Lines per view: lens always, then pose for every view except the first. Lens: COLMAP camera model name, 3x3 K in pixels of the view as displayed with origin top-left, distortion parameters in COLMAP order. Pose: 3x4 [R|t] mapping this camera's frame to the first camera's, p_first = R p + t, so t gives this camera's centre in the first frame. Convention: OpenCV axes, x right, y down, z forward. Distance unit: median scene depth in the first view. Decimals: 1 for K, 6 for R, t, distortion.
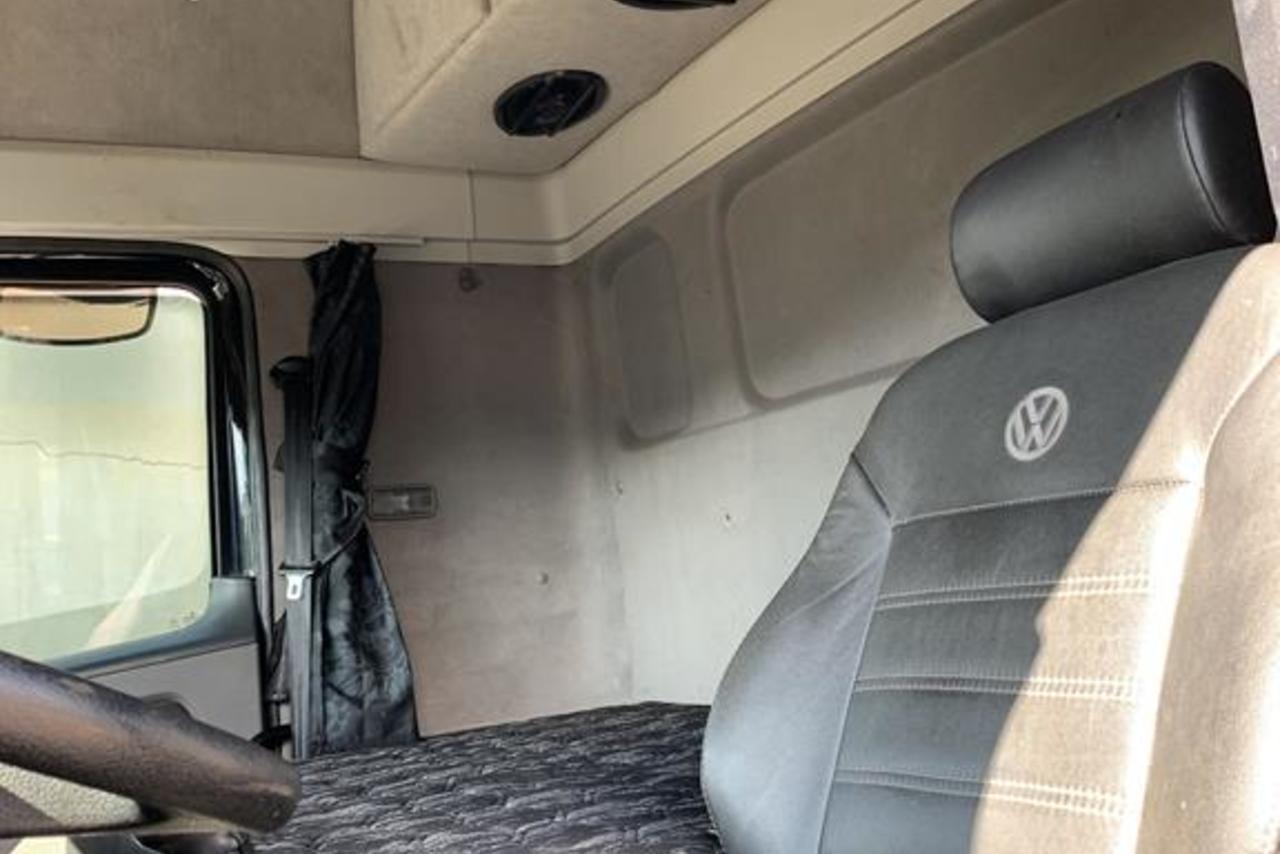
lens RADIAL K [[1163.7, 0, 640.0], [0, 1163.7, 427.0], [0, 0, 1]] dist [0.005405, -0.004690]
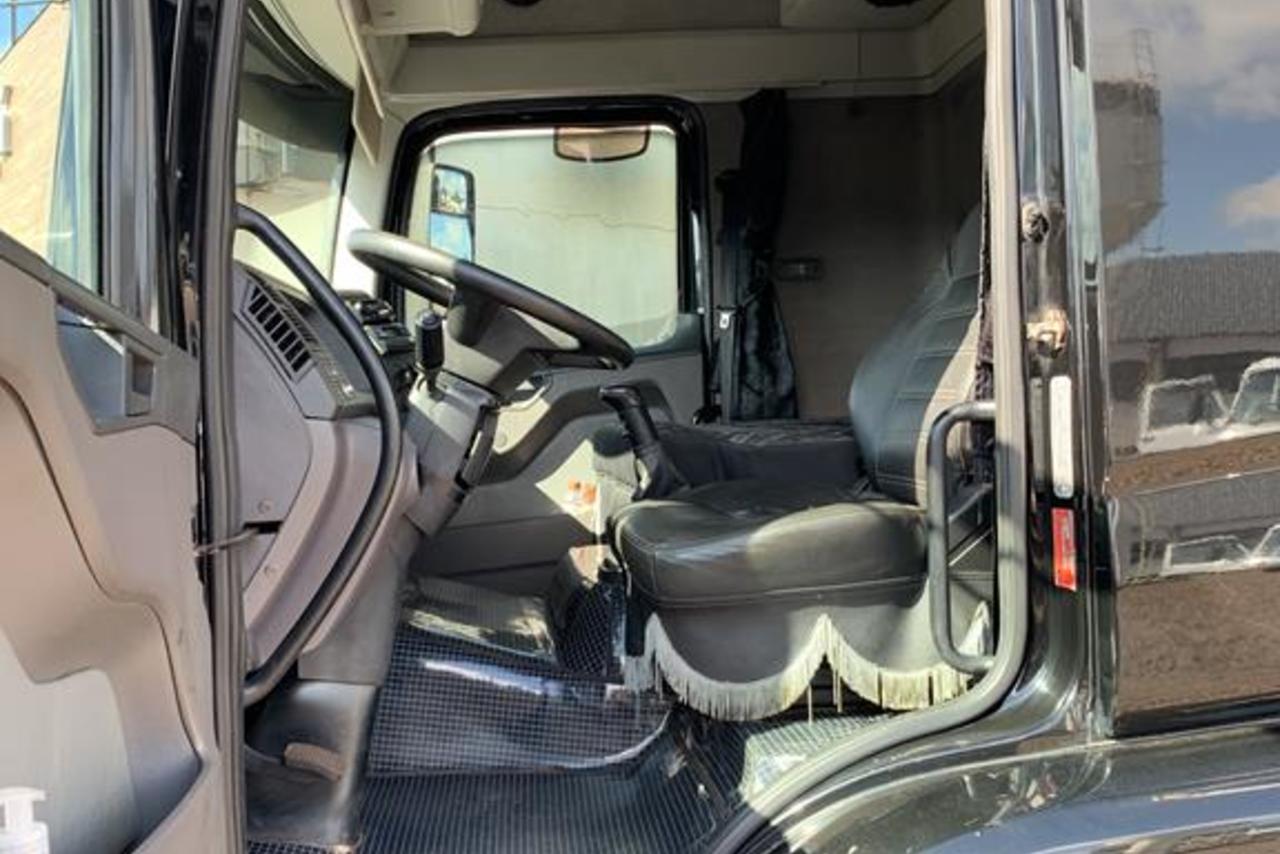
lens RADIAL K [[1163.7, 0, 640.0], [0, 1163.7, 427.0], [0, 0, 1]] dist [0.005405, -0.004690]
pose [[0.905924, 0.082597, -0.415307, 0.262120], [-0.001086, 0.981241, 0.192783, -0.025208], [0.423439, -0.174195, 0.889019, -0.472356]]
